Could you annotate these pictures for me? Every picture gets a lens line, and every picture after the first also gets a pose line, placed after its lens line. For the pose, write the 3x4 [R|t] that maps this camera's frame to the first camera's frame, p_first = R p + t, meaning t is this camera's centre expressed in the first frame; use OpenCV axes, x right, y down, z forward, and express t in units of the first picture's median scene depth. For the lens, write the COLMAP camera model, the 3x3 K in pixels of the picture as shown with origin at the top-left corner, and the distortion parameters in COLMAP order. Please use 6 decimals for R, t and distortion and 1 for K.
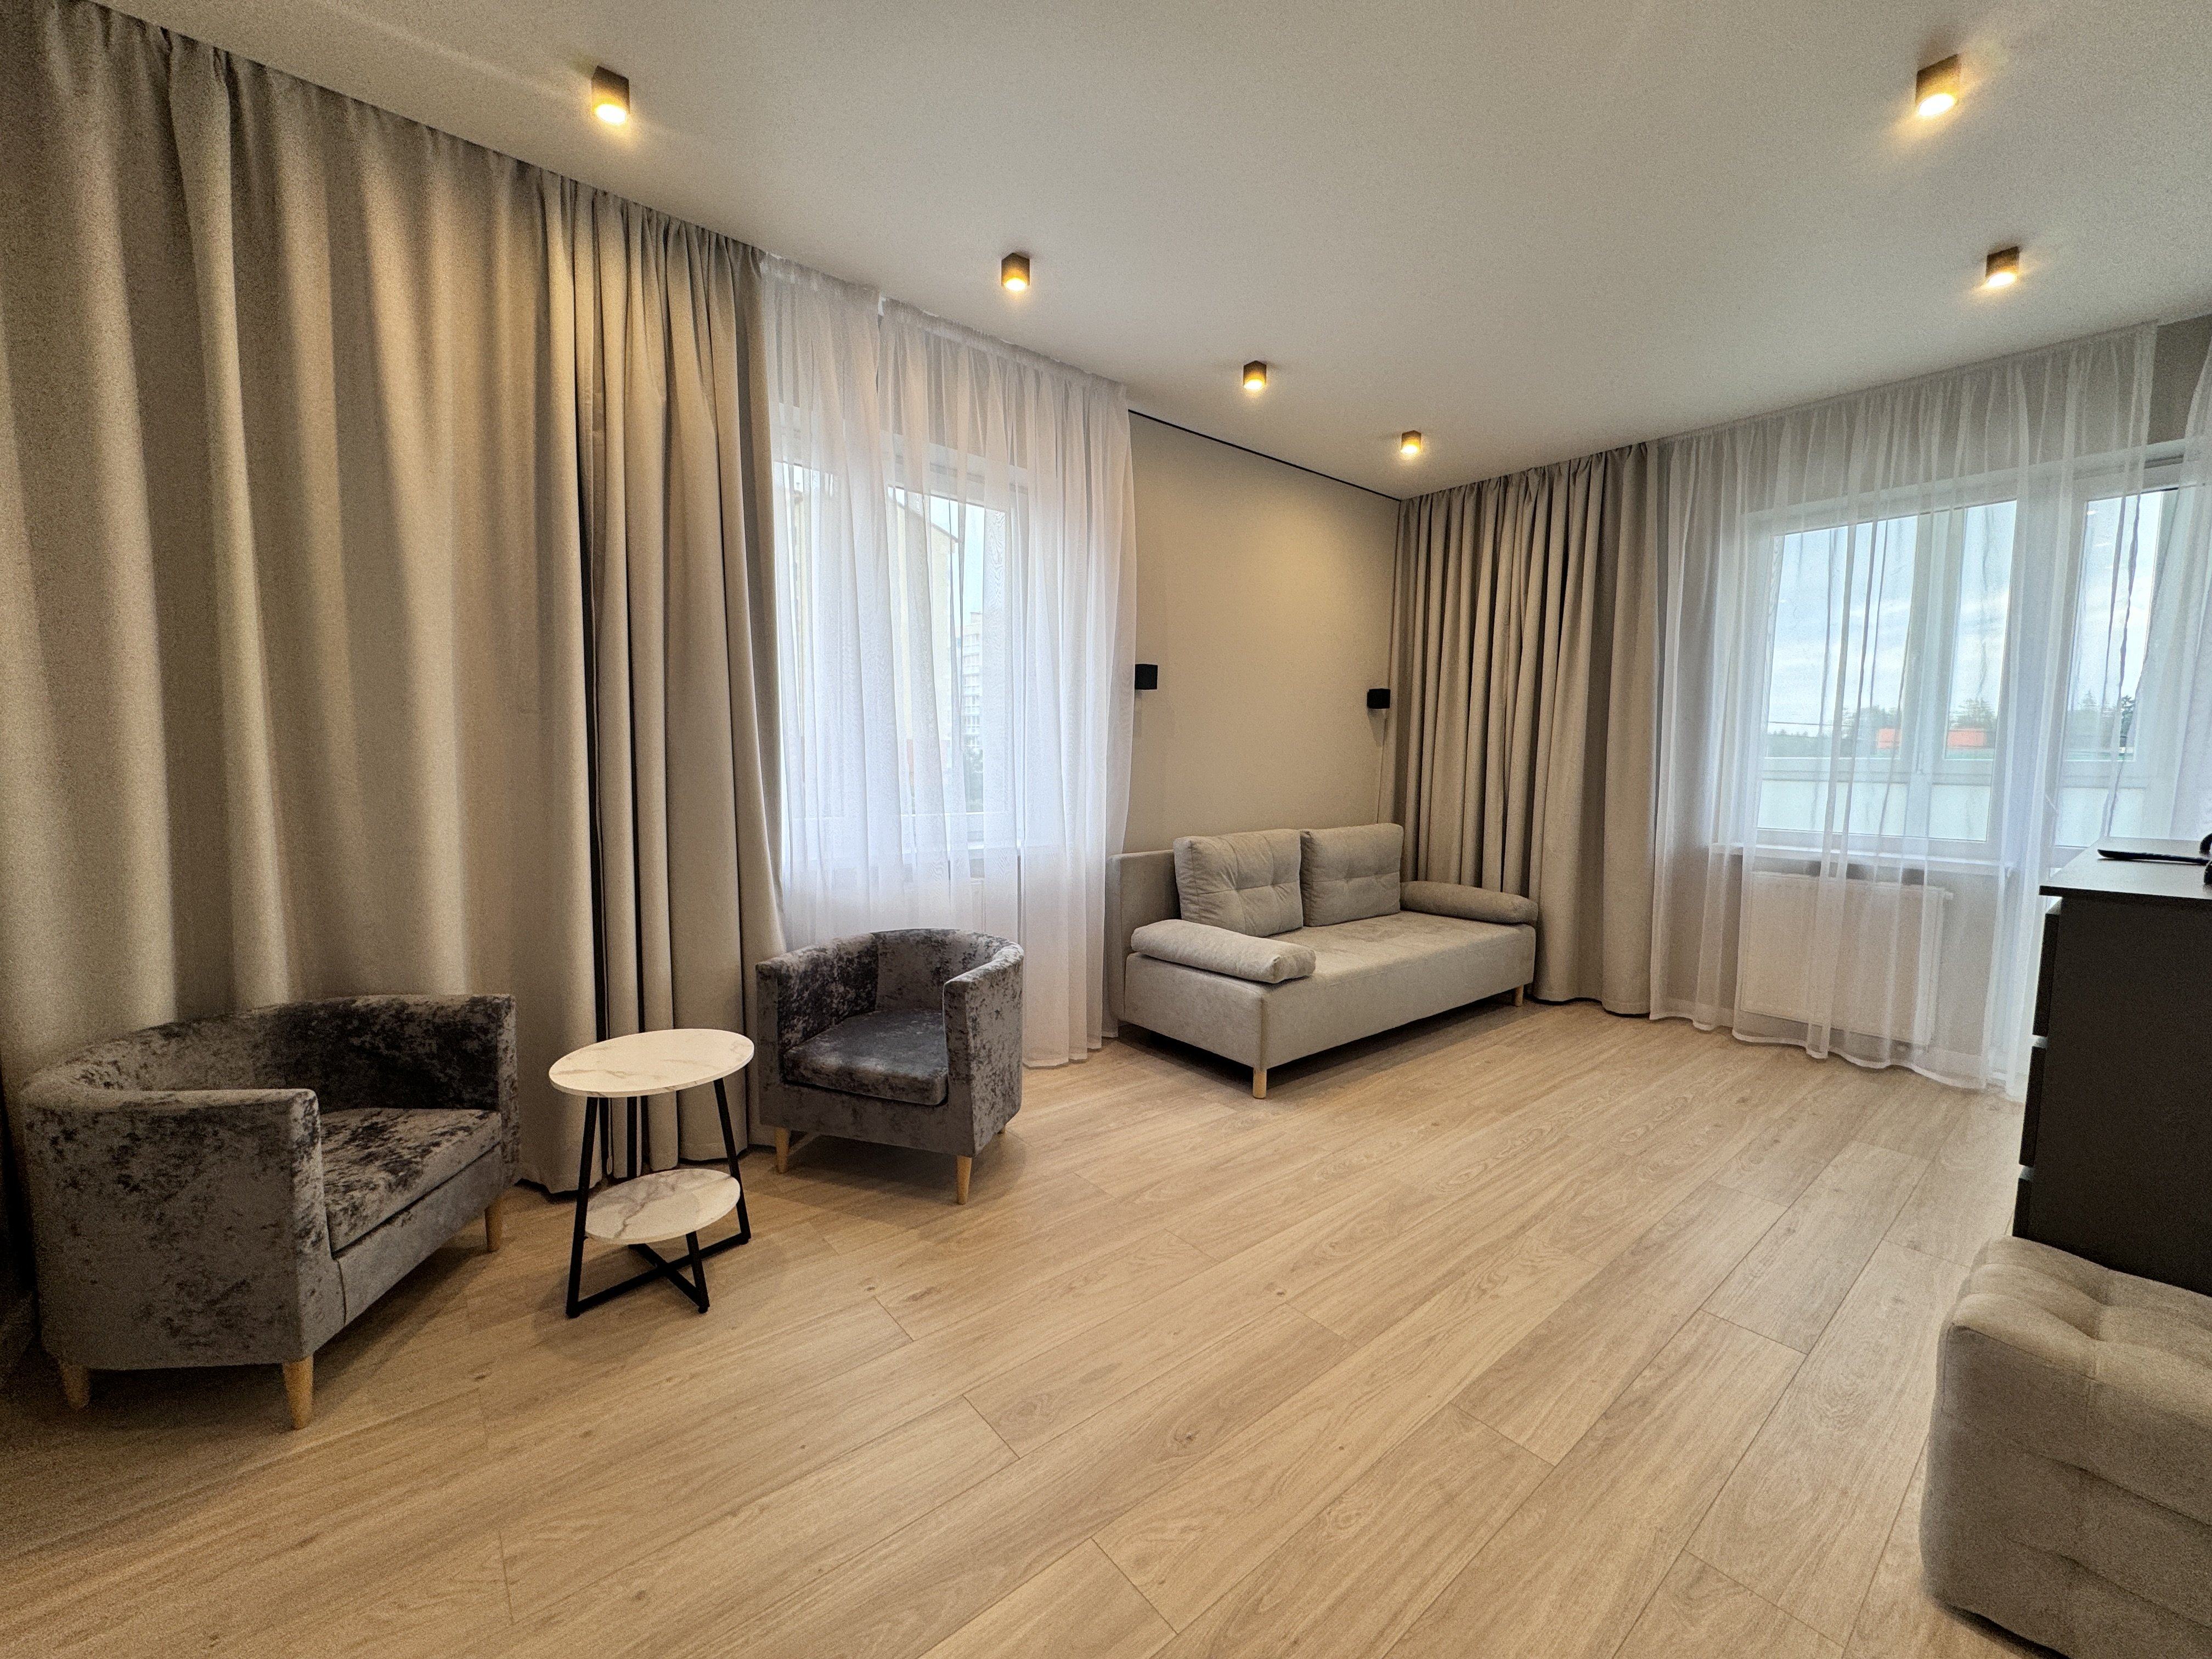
lens RADIAL K [[884.8, 0, 1106.0], [0, 884.8, 829.5], [0, 0, 1]] dist [0.001368, 0.000167]
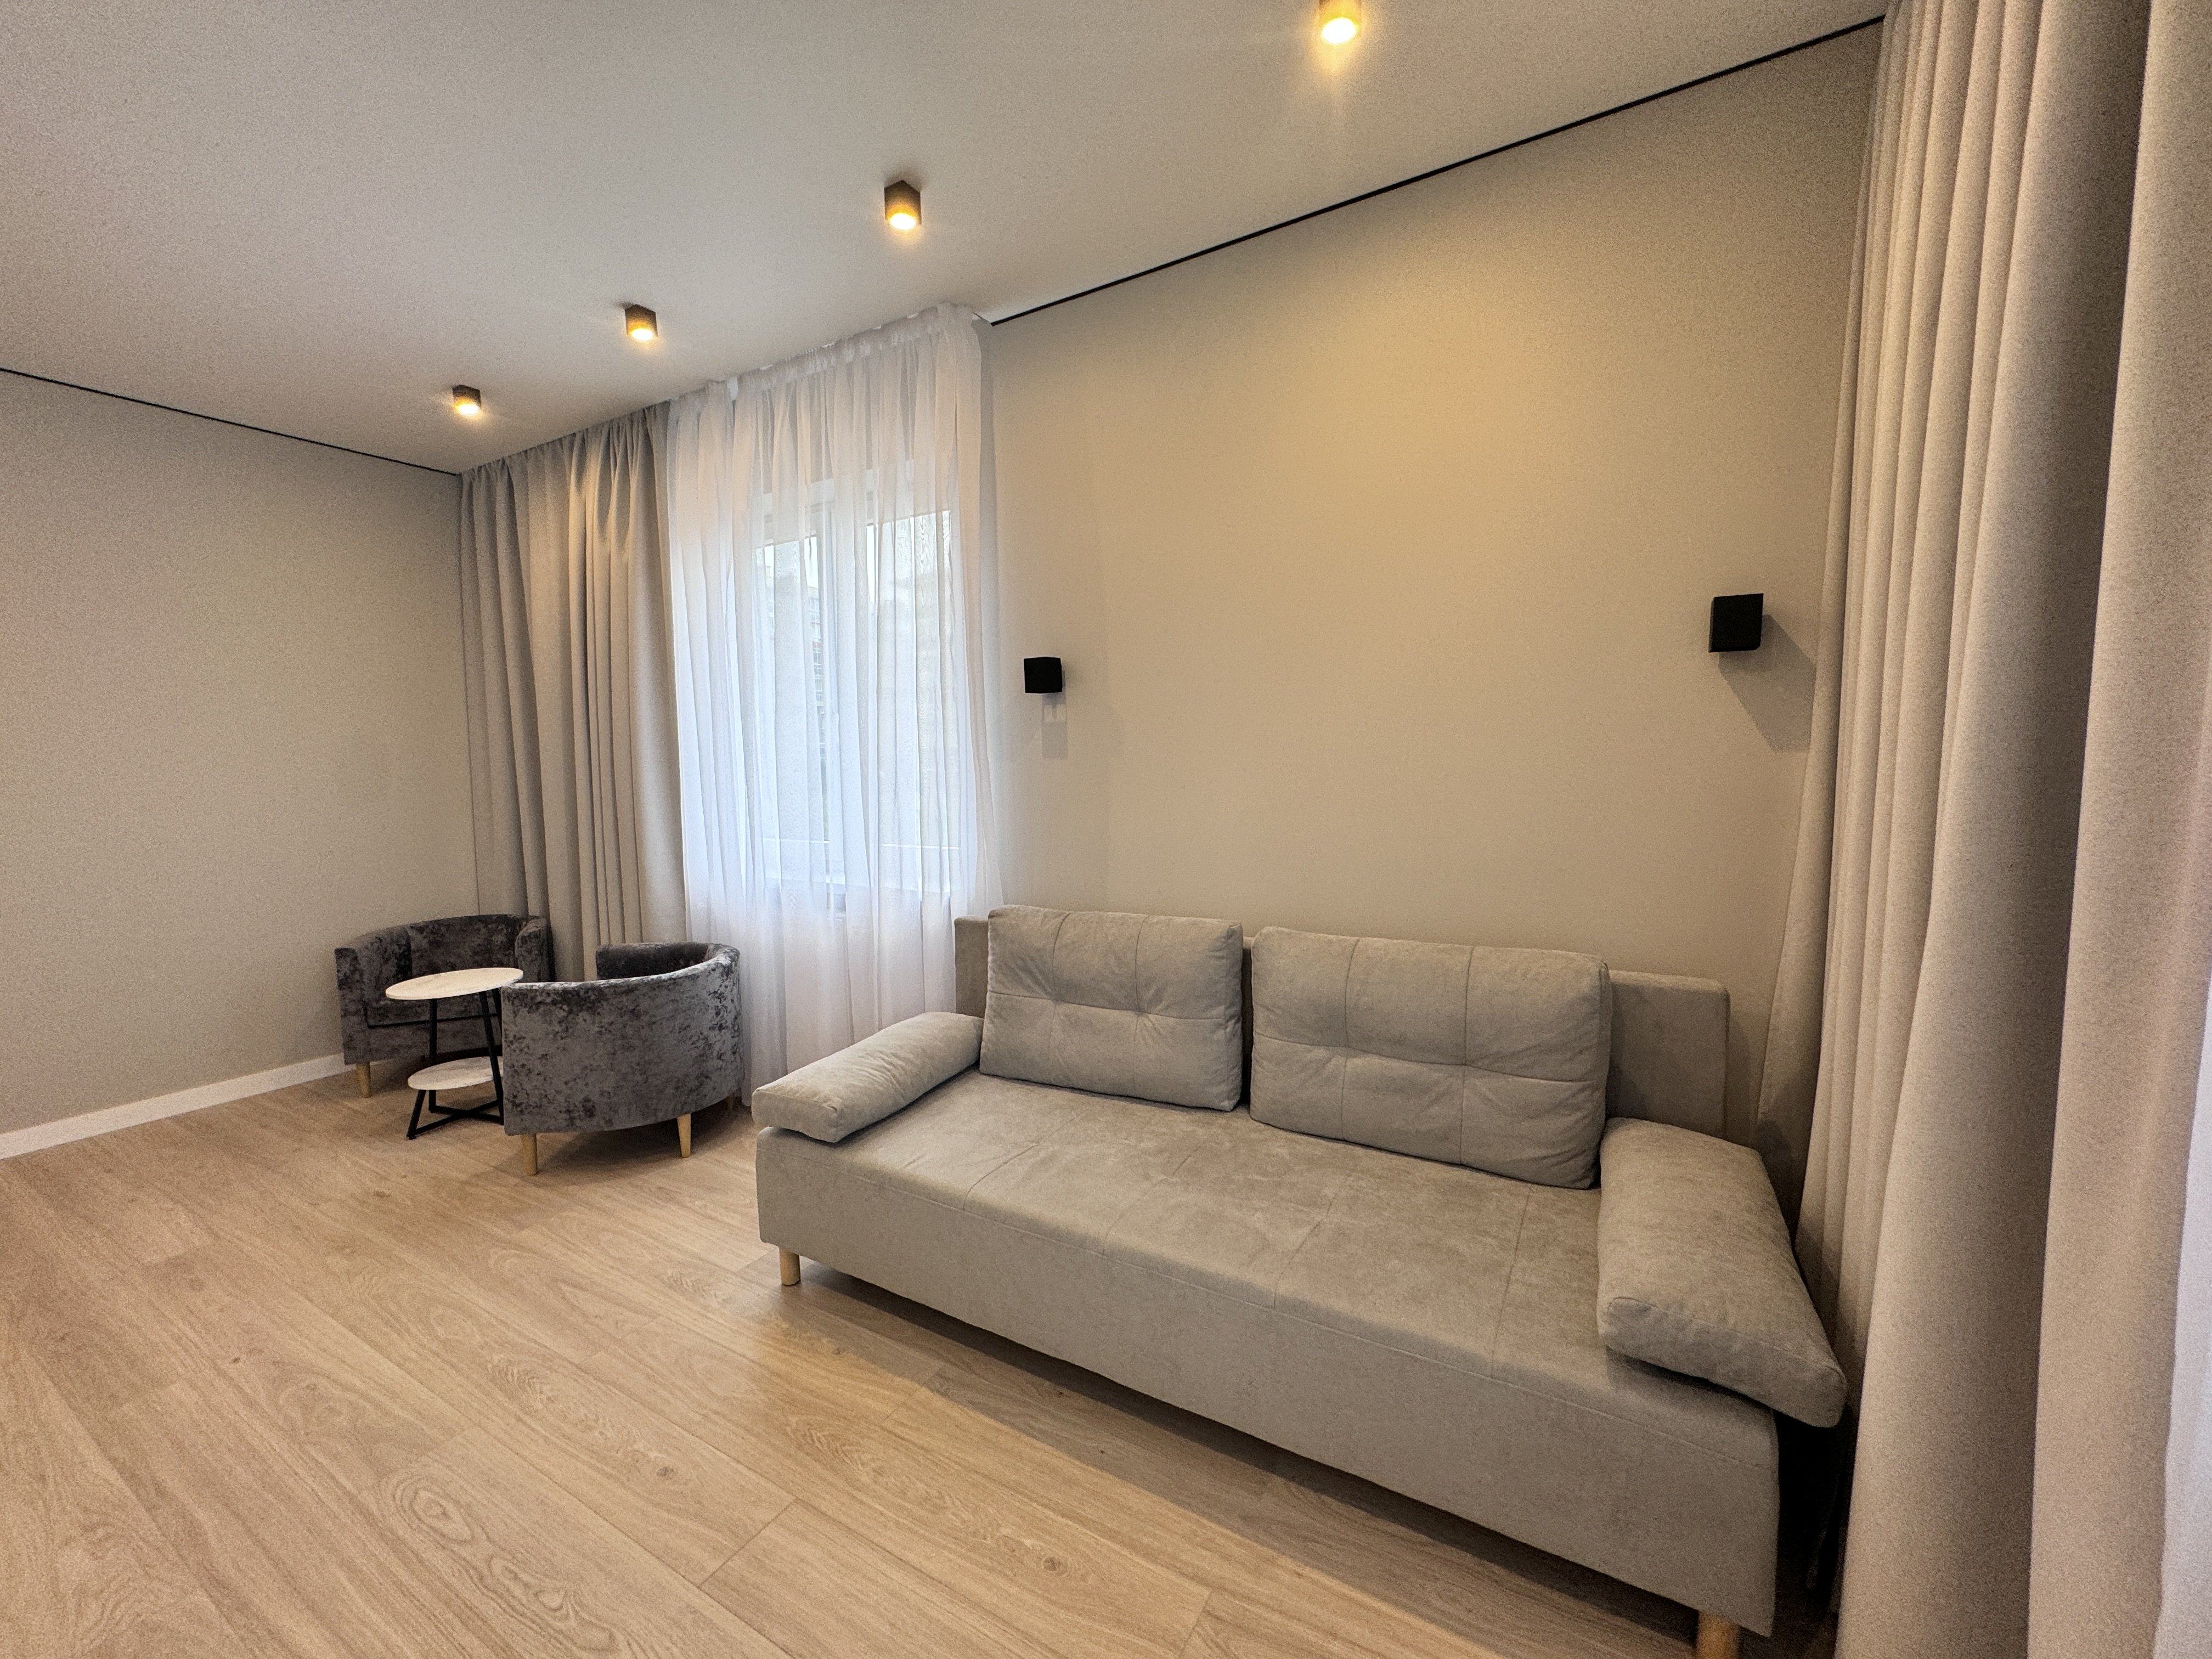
lens RADIAL K [[884.8, 0, 1106.0], [0, 884.8, 829.5], [0, 0, 1]] dist [0.001368, 0.000167]
pose [[0.340632, 0.055987, -0.938528, 0.768167], [-0.054387, 0.997727, 0.039779, -0.083117], [0.938622, 0.037494, 0.342903, 0.840531]]
